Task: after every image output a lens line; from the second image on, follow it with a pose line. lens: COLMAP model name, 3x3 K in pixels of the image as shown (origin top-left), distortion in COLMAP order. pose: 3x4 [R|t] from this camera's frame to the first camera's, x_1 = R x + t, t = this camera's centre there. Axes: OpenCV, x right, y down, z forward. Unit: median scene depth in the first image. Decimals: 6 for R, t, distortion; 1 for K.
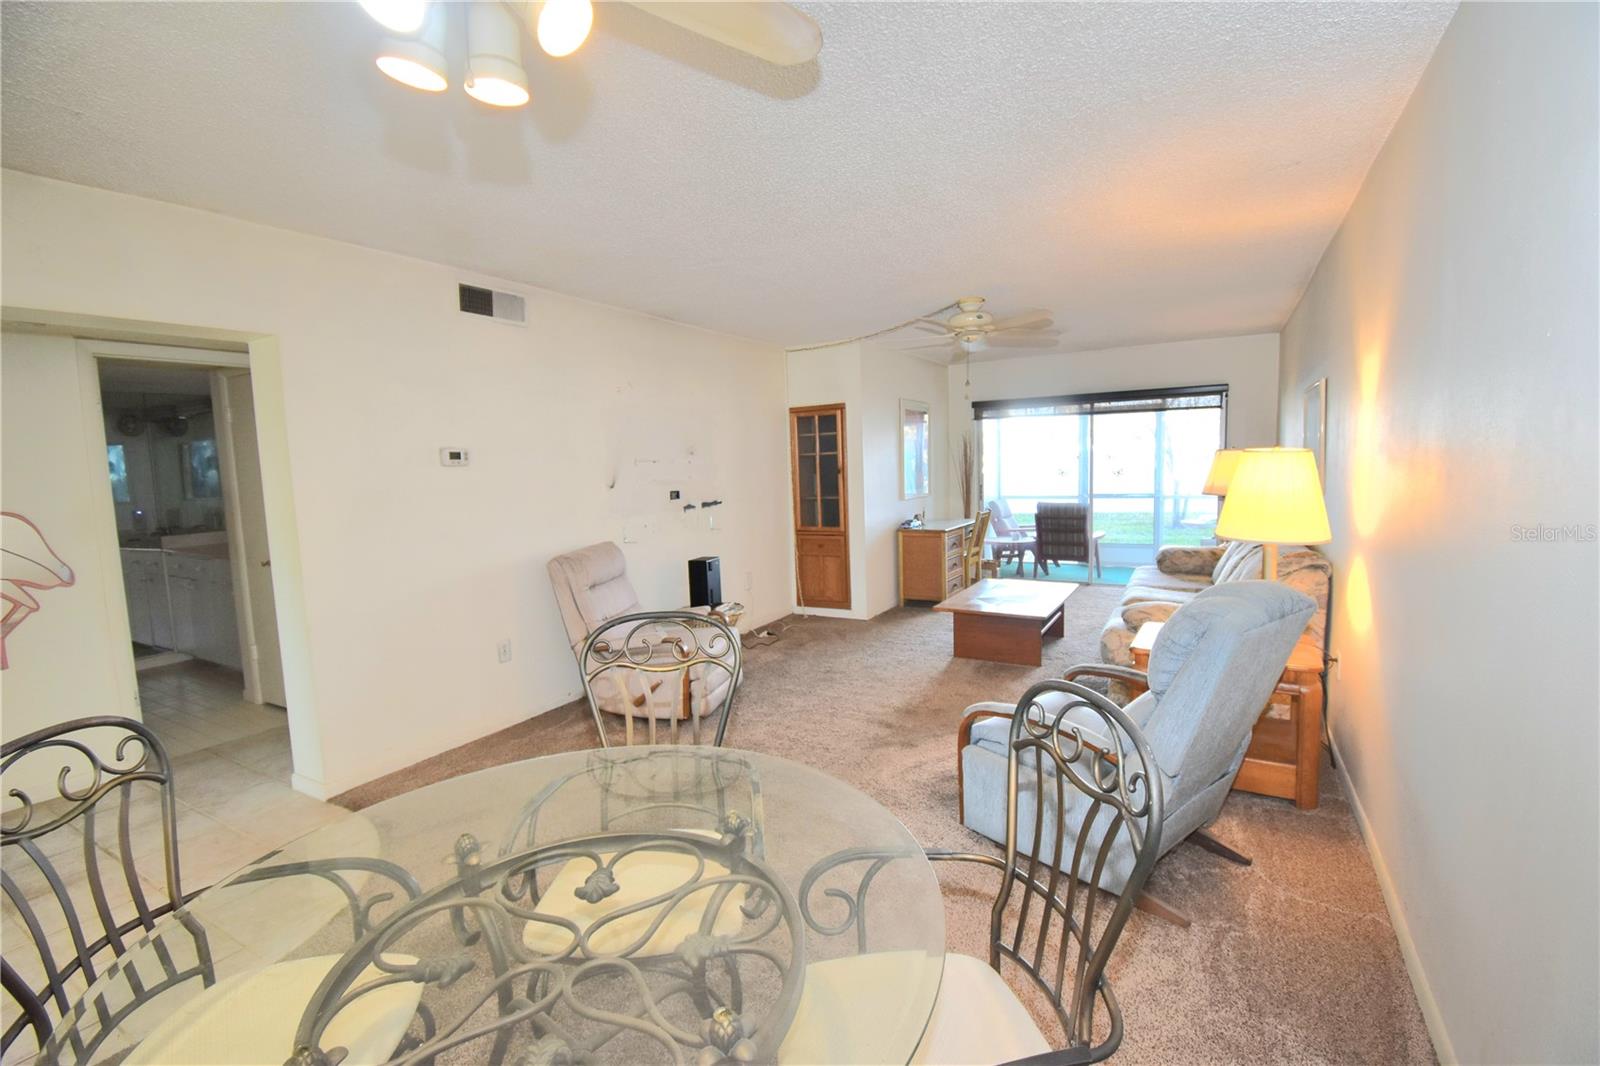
lens RADIAL K [[707.8, 0, 807.2], [0, 707.8, 528.4], [0, 0, 1]] dist [-0.013181, -0.013960]
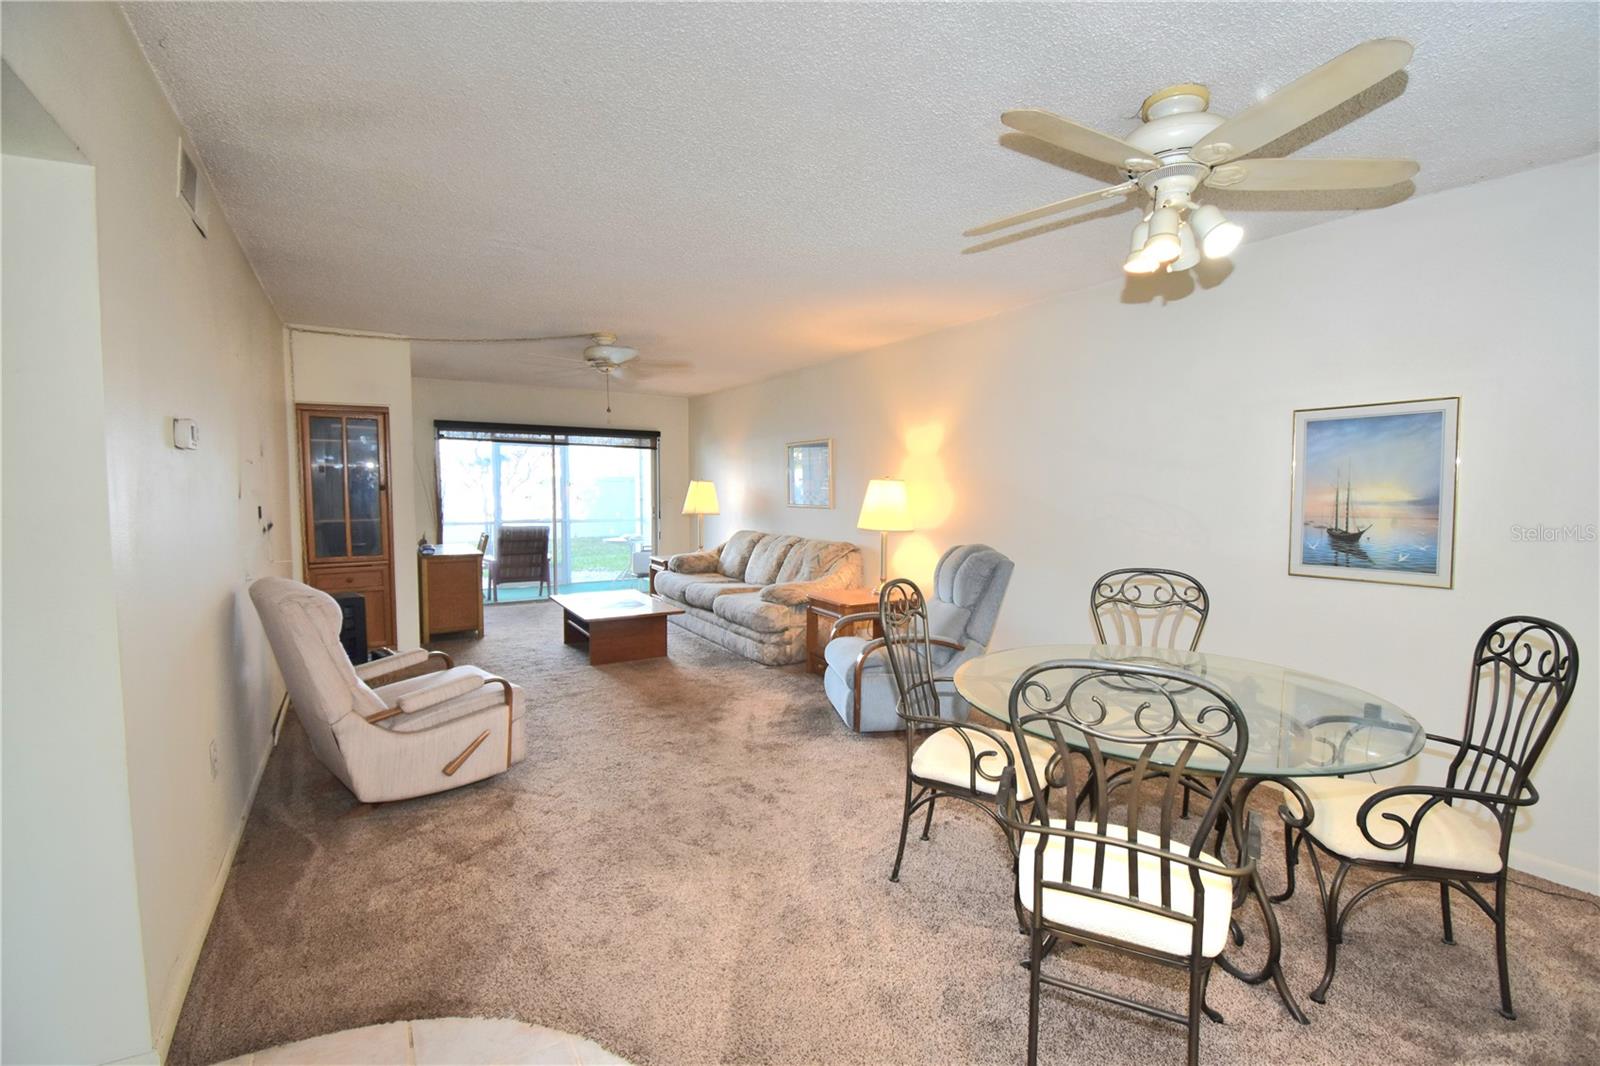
lens RADIAL K [[707.8, 0, 809.3], [0, 707.8, 536.5], [0, 0, 1]] dist [-0.013181, -0.013960]
pose [[0.466830, -0.025951, 0.883966, -0.433474], [0.060068, 0.998191, -0.002418, 0.008745], [-0.882305, 0.054227, 0.467545, 0.159729]]
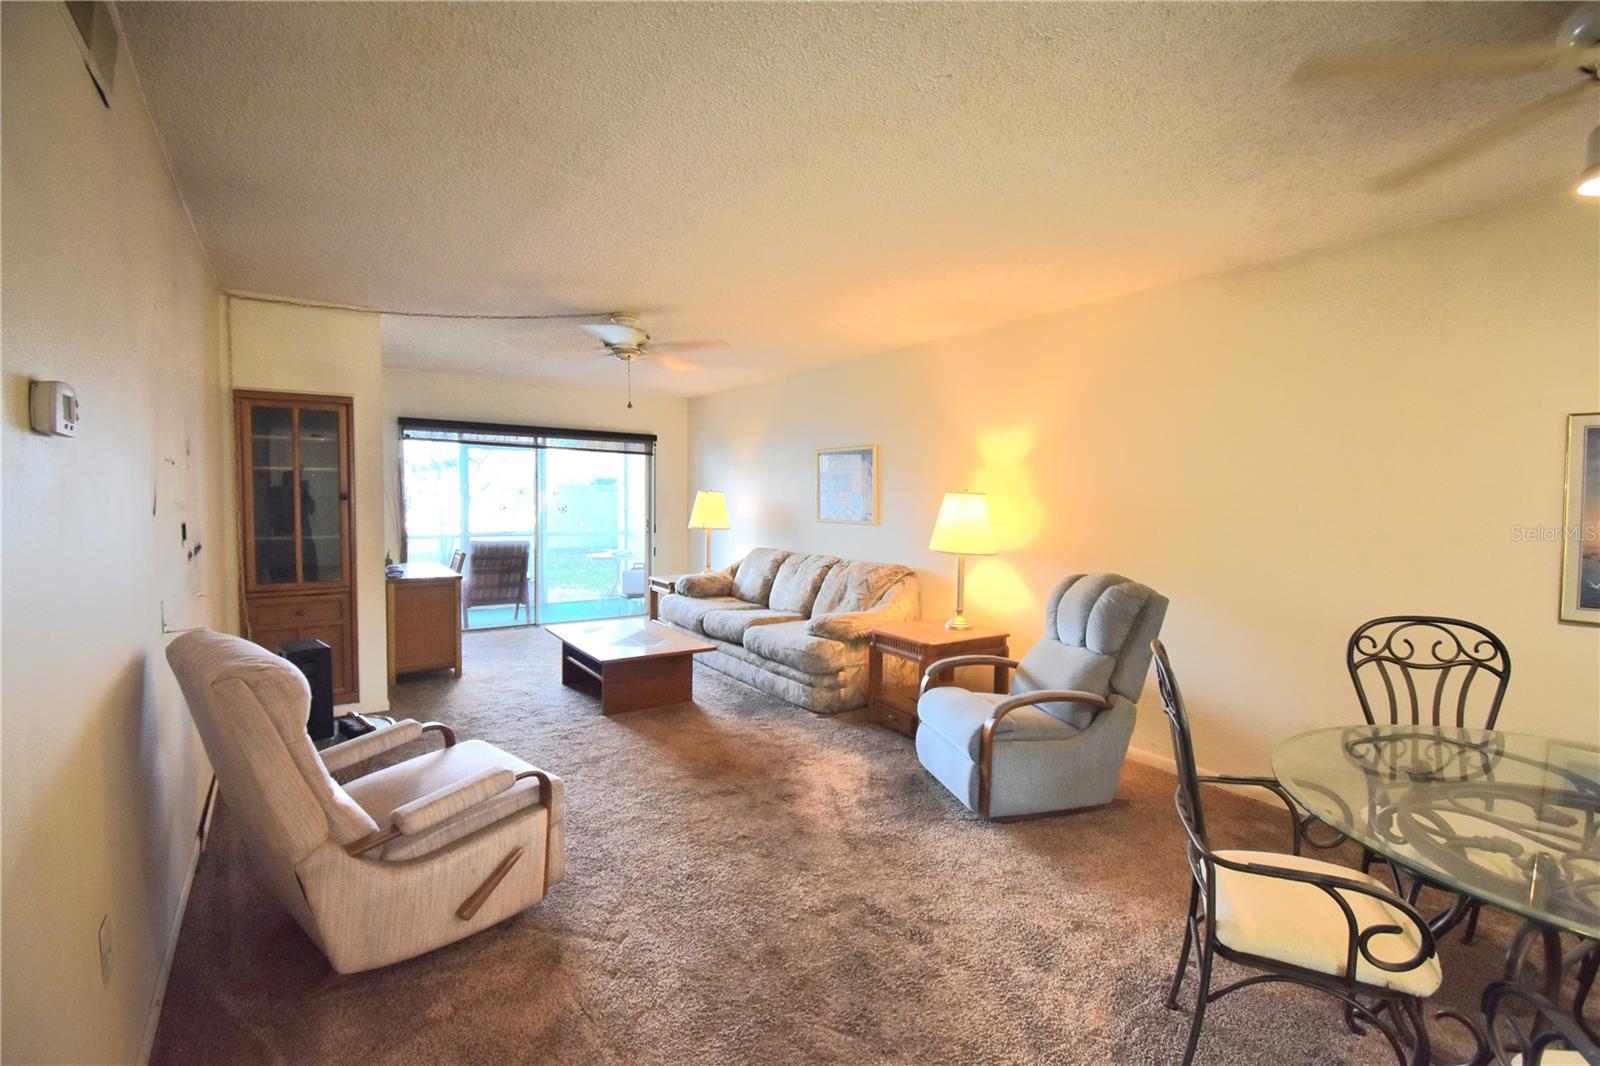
lens RADIAL K [[707.8, 0, 803.9], [0, 707.8, 532.4], [0, 0, 1]] dist [-0.013181, -0.013960]
pose [[0.410872, -0.007951, 0.911658, -0.364701], [0.056162, 0.998284, -0.016605, -0.011029], [-0.909962, 0.058023, 0.410613, 0.313145]]
